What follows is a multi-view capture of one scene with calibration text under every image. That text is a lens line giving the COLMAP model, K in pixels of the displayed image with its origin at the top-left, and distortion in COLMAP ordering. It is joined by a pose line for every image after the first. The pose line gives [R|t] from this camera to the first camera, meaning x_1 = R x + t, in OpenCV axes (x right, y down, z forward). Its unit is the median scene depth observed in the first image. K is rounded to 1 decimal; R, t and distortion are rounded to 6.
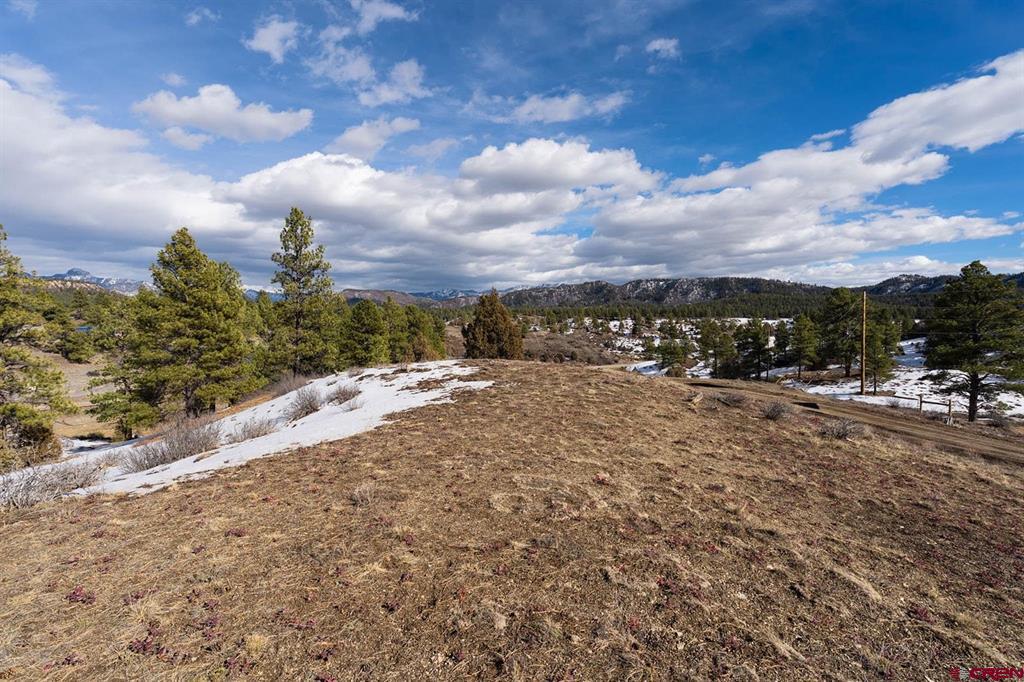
lens RADIAL K [[454.9, 0, 508.9], [0, 454.9, 346.3], [0, 0, 1]] dist [-0.000711, 0.000244]
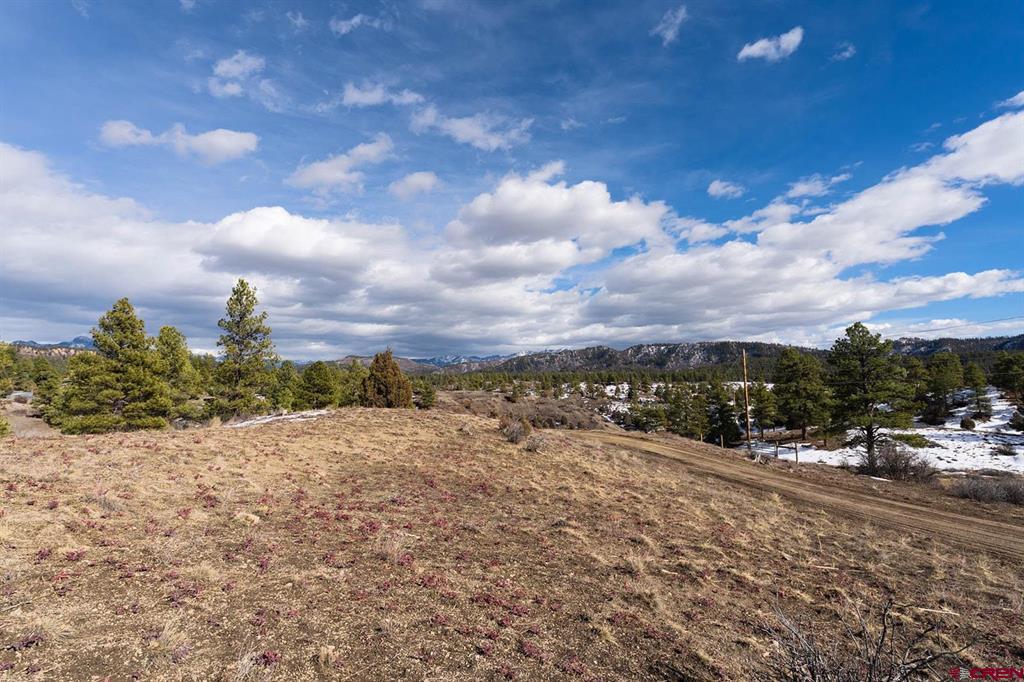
lens RADIAL K [[467.3, 0, 515.5], [0, 467.3, 377.5], [0, 0, 1]] dist [0.000609, 0.000546]
pose [[0.999977, -0.005028, -0.004479, 0.059049], [0.004669, 0.997035, -0.076812, 0.008291], [0.004852, 0.076790, 0.997036, -0.034271]]
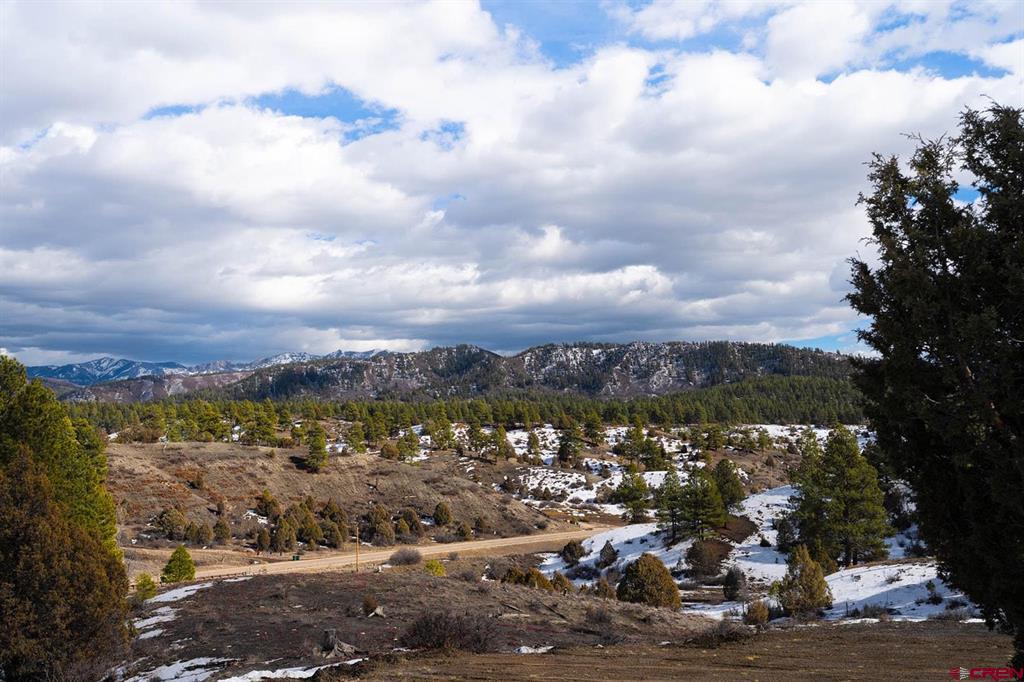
lens RADIAL K [[968.1, 0, 491.1], [0, 968.1, 340.9], [0, 0, 1]] dist [0.001919, 0.003985]
pose [[0.970600, 0.021354, 0.239750, -0.035089], [0.015420, 0.988494, -0.150471, -0.002718], [-0.240204, 0.149744, 0.959103, 0.196702]]
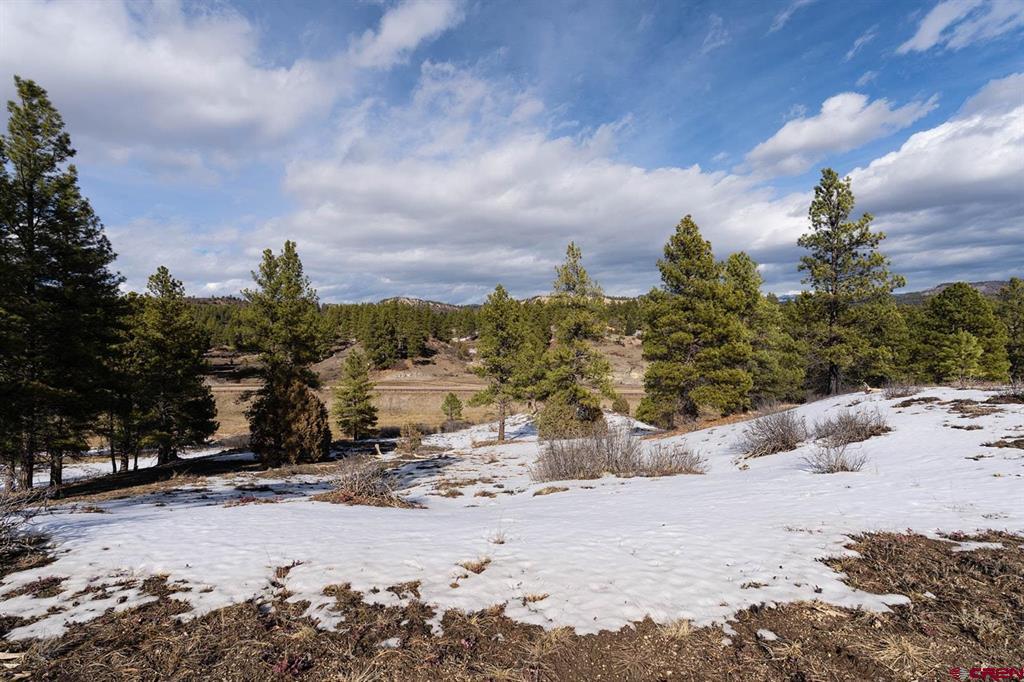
lens RADIAL K [[453.4, 0, 511.9], [0, 453.4, 328.9], [0, 0, 1]] dist [-0.001068, -0.000150]
pose [[0.452637, -0.008898, -0.891650, -0.008430], [-0.036115, 0.998947, -0.028302, 0.002225], [0.890963, 0.045012, 0.451839, 0.050736]]
